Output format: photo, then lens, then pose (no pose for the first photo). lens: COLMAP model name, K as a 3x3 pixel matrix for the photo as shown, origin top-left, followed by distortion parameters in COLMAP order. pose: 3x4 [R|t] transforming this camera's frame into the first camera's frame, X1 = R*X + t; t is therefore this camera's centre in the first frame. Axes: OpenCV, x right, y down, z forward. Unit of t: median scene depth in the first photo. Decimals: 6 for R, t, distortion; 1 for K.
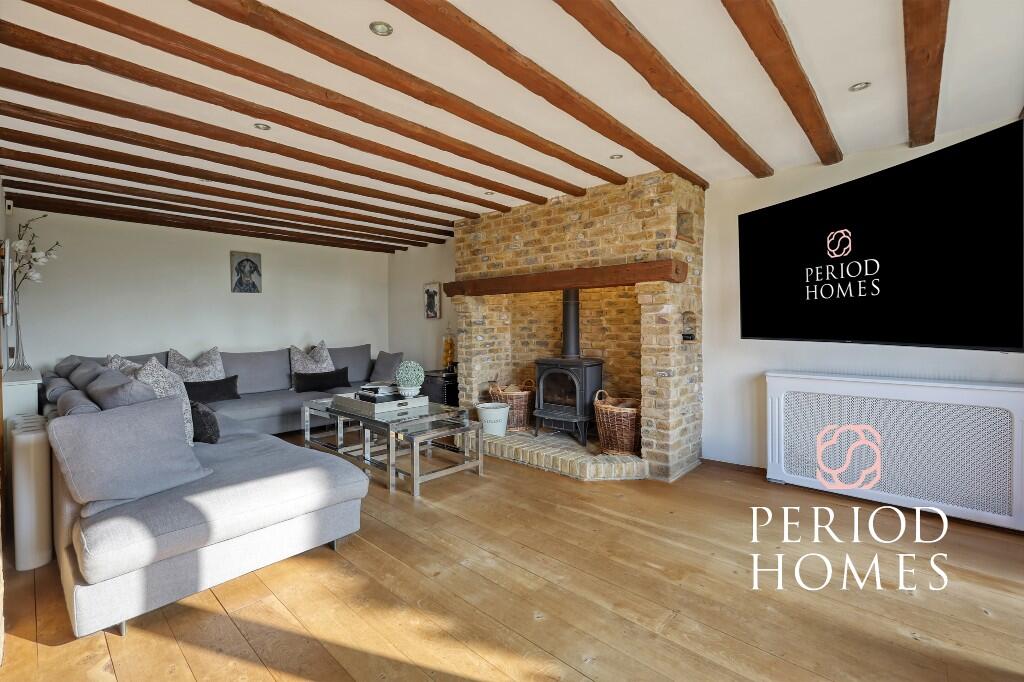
lens RADIAL K [[446.7, 0, 515.1], [0, 446.7, 341.3], [0, 0, 1]] dist [0.027037, -0.001060]
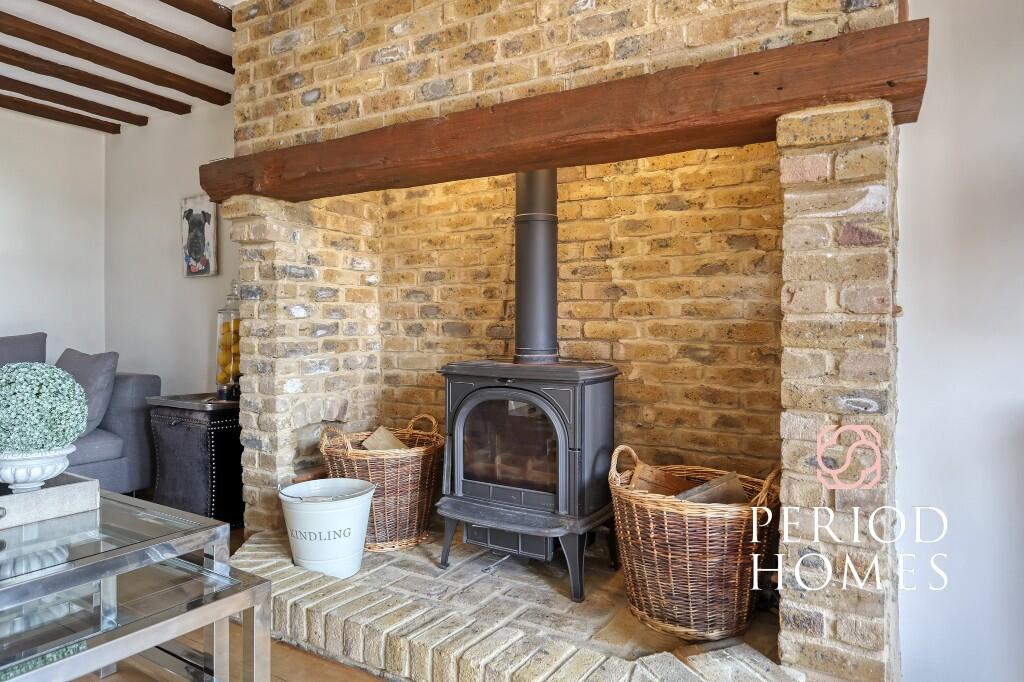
lens RADIAL K [[661.8, 0, 501.4], [0, 661.8, 345.5], [0, 0, 1]] dist [0.001141, 0.000427]
pose [[0.986539, 0.008916, 0.163281, 0.001621], [-0.007805, 0.999942, -0.007447, 0.027452], [-0.163338, 0.006072, 0.986551, 0.433677]]
